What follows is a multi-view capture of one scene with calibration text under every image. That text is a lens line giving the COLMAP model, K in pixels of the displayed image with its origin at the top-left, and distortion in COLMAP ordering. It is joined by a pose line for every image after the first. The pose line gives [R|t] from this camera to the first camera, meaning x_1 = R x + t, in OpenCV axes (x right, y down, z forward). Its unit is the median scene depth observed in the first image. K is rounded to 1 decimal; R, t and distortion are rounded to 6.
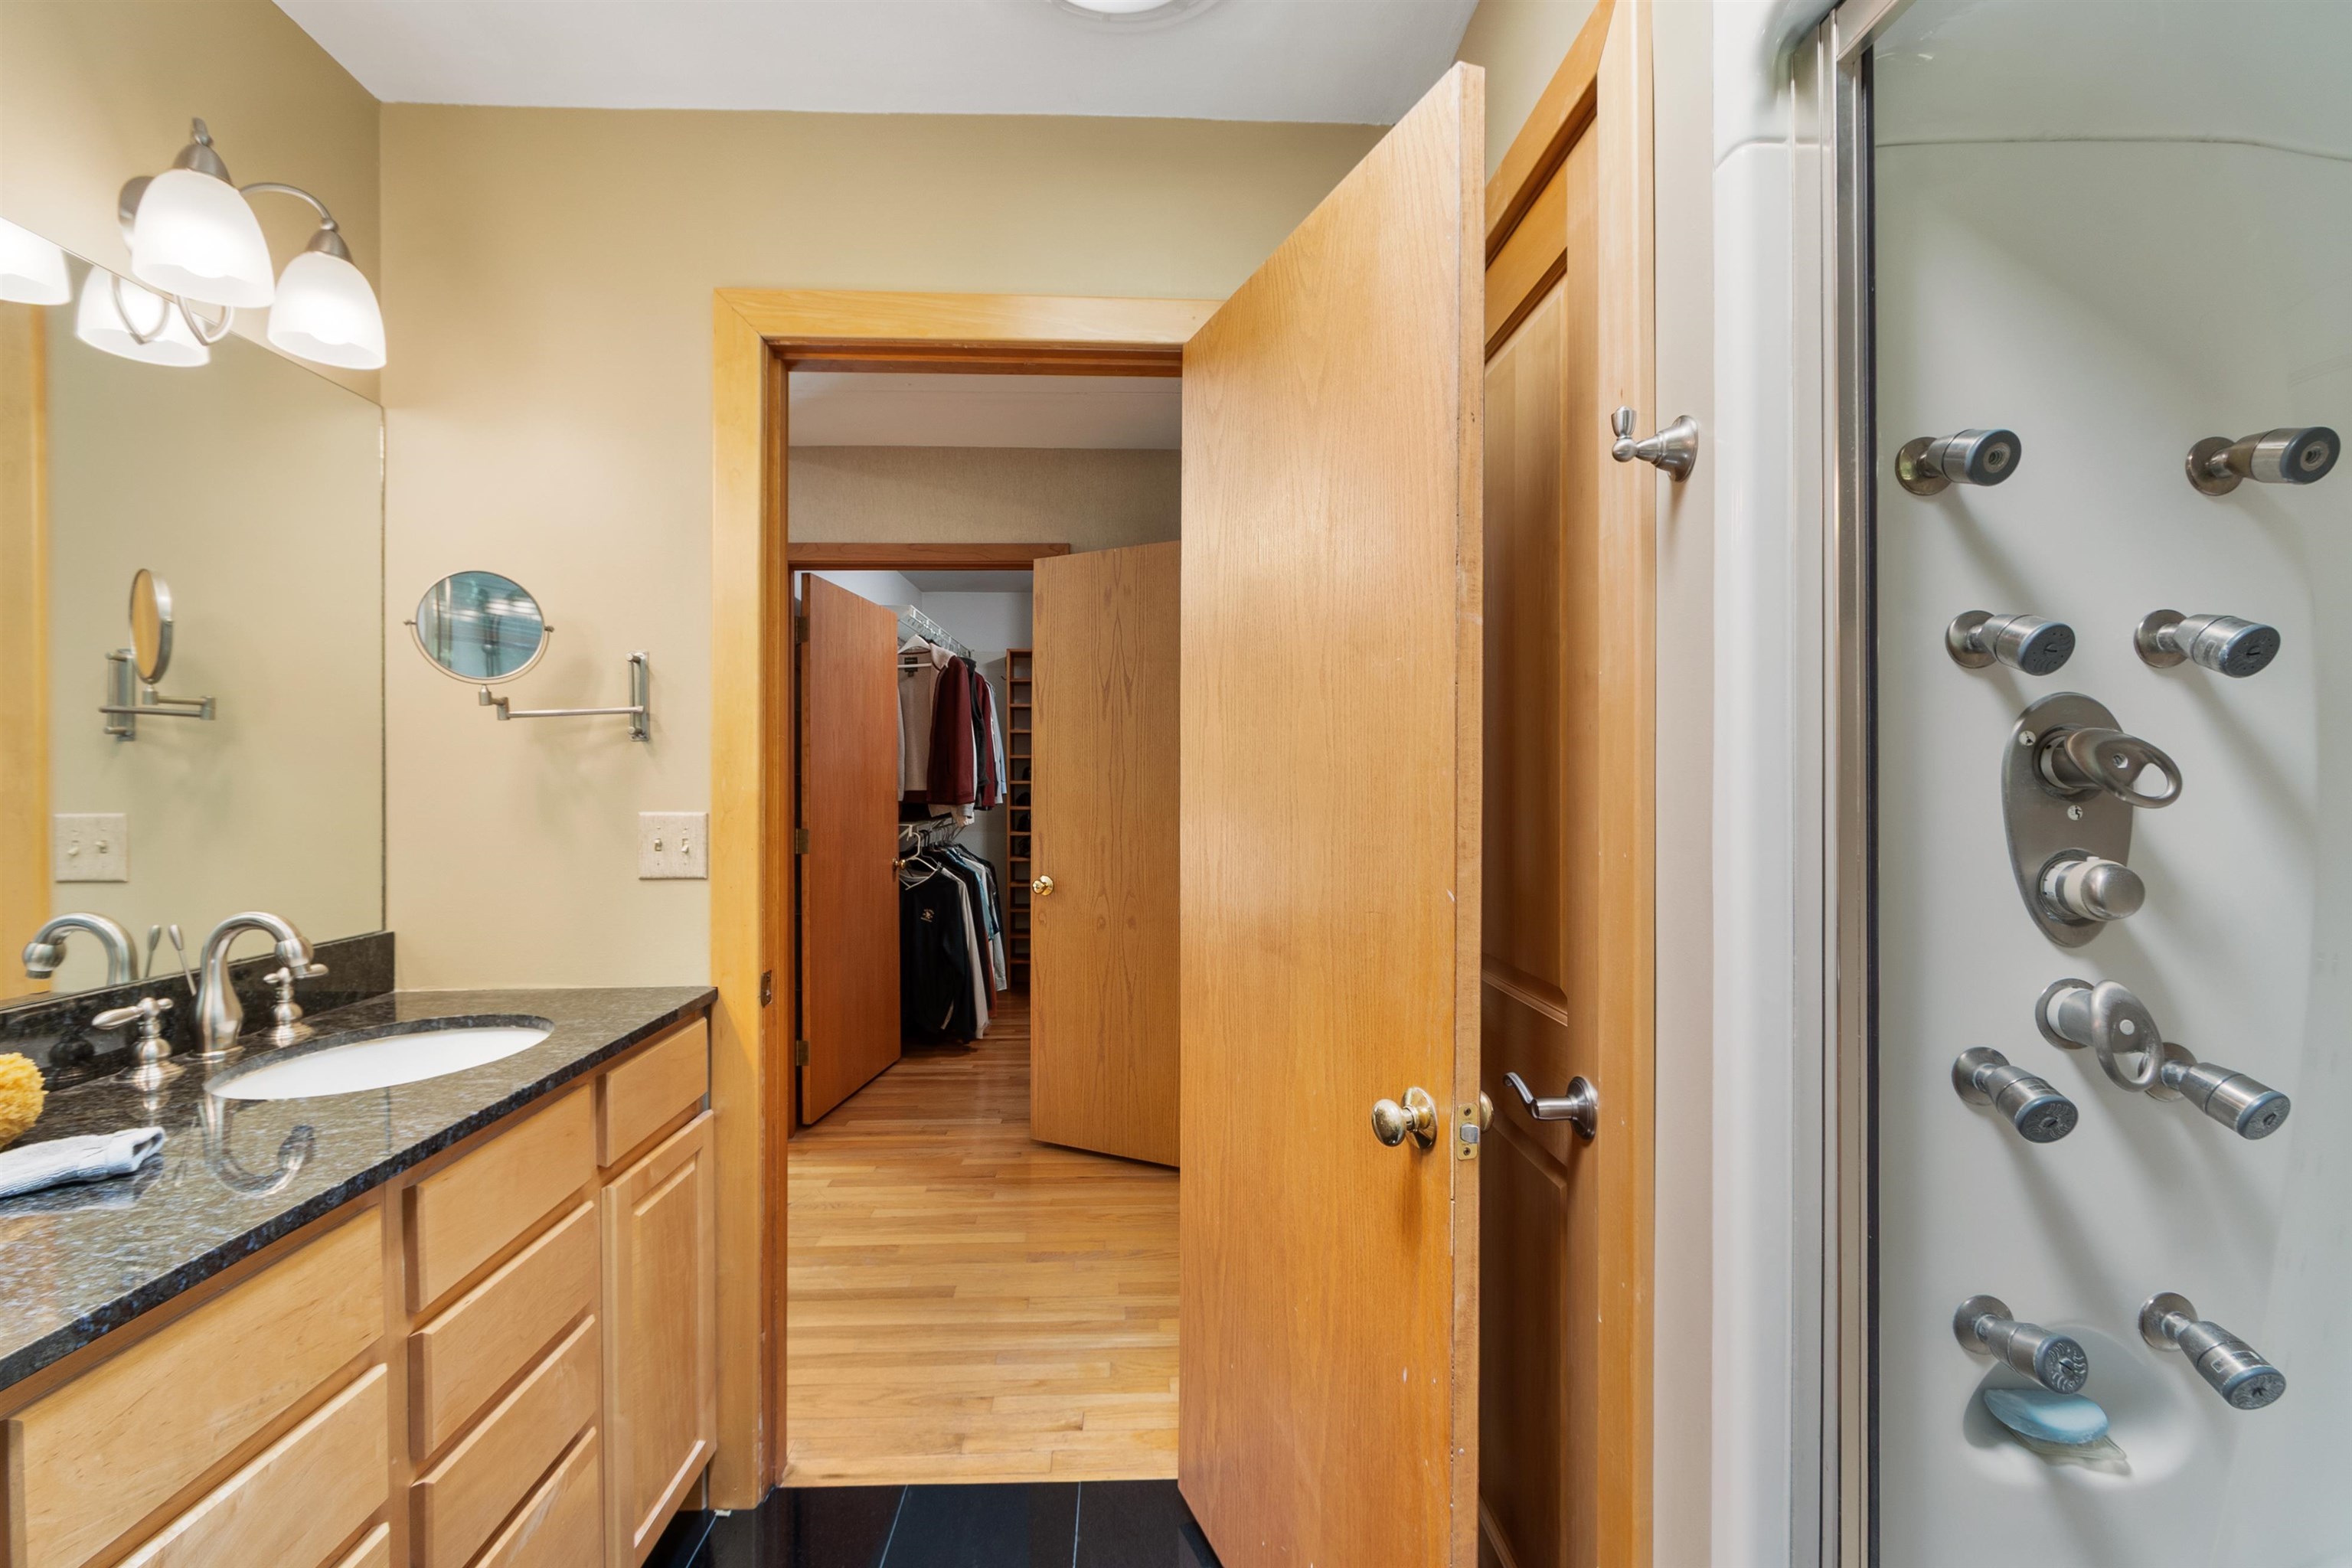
lens RADIAL K [[1024.6, 0, 1171.5], [0, 1024.6, 788.5], [0, 0, 1]] dist [-0.000810, 0.000337]
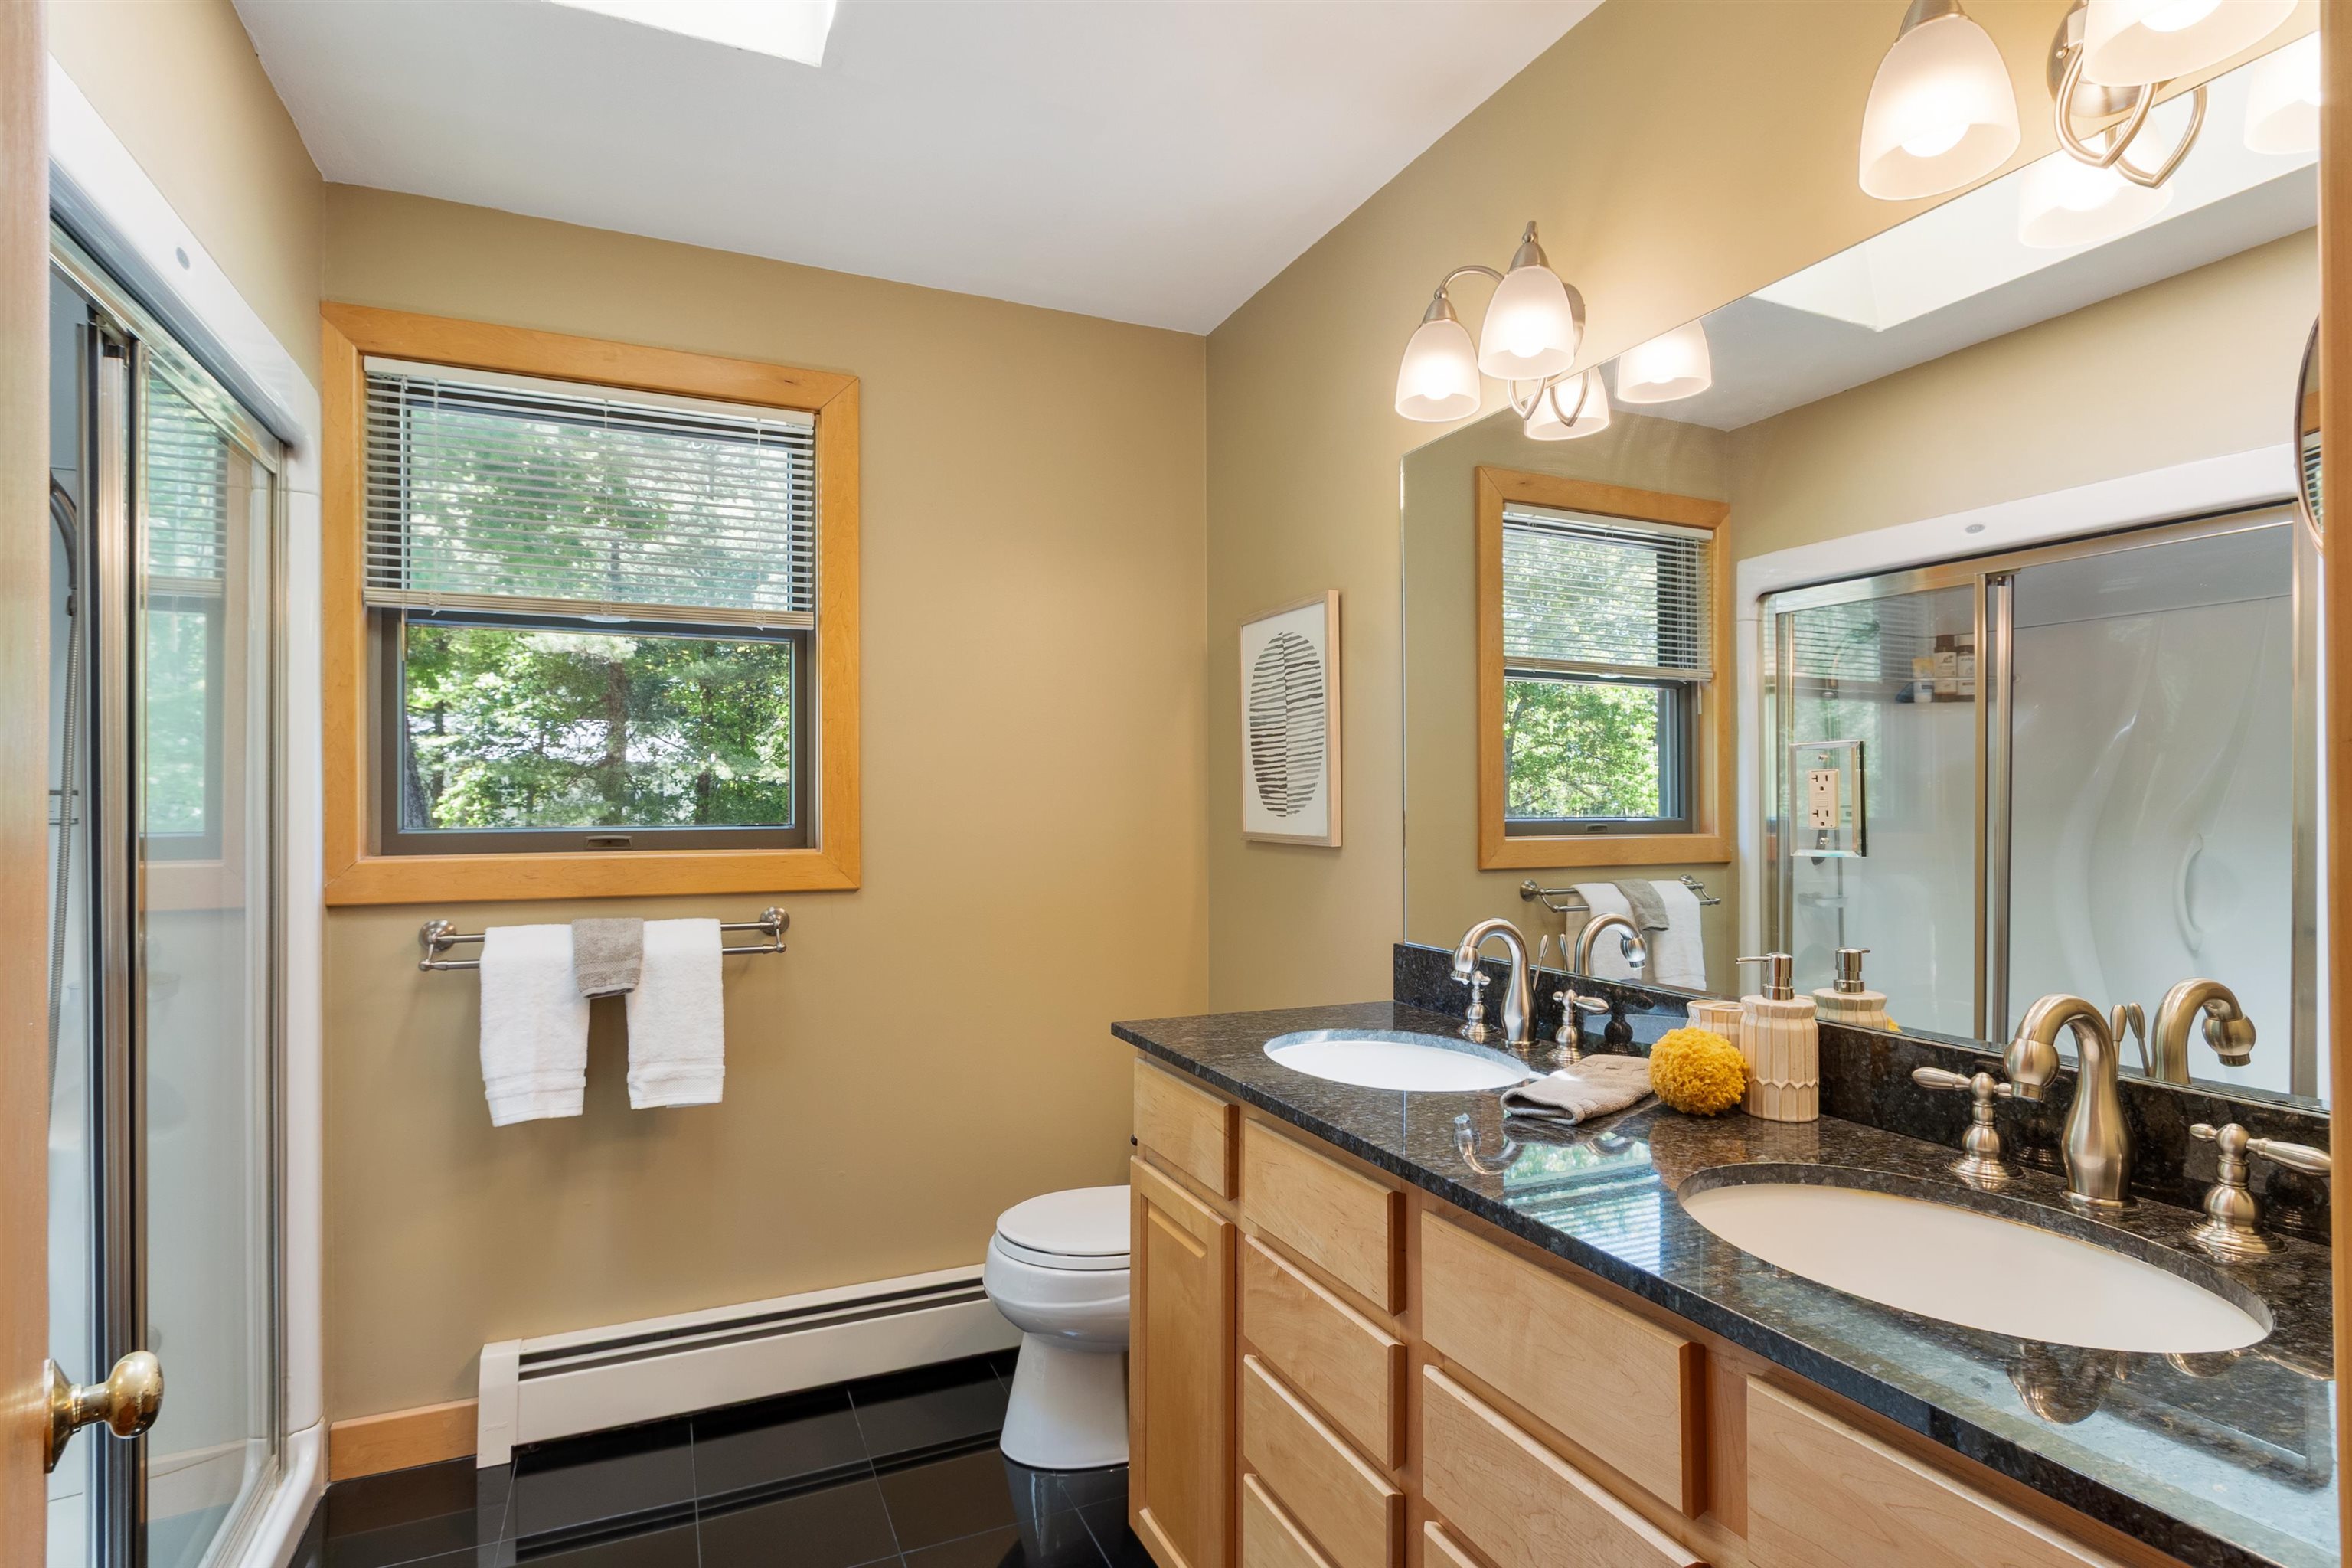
lens RADIAL K [[1182.8, 0, 1181.8], [0, 1182.8, 797.6], [0, 0, 1]] dist [0.000042, 0.000014]
pose [[-0.933603, 0.000976, -0.358307, -0.109246], [0.000758, 0.999999, 0.000749, -0.012827], [0.358308, 0.000428, -0.933603, 1.998373]]
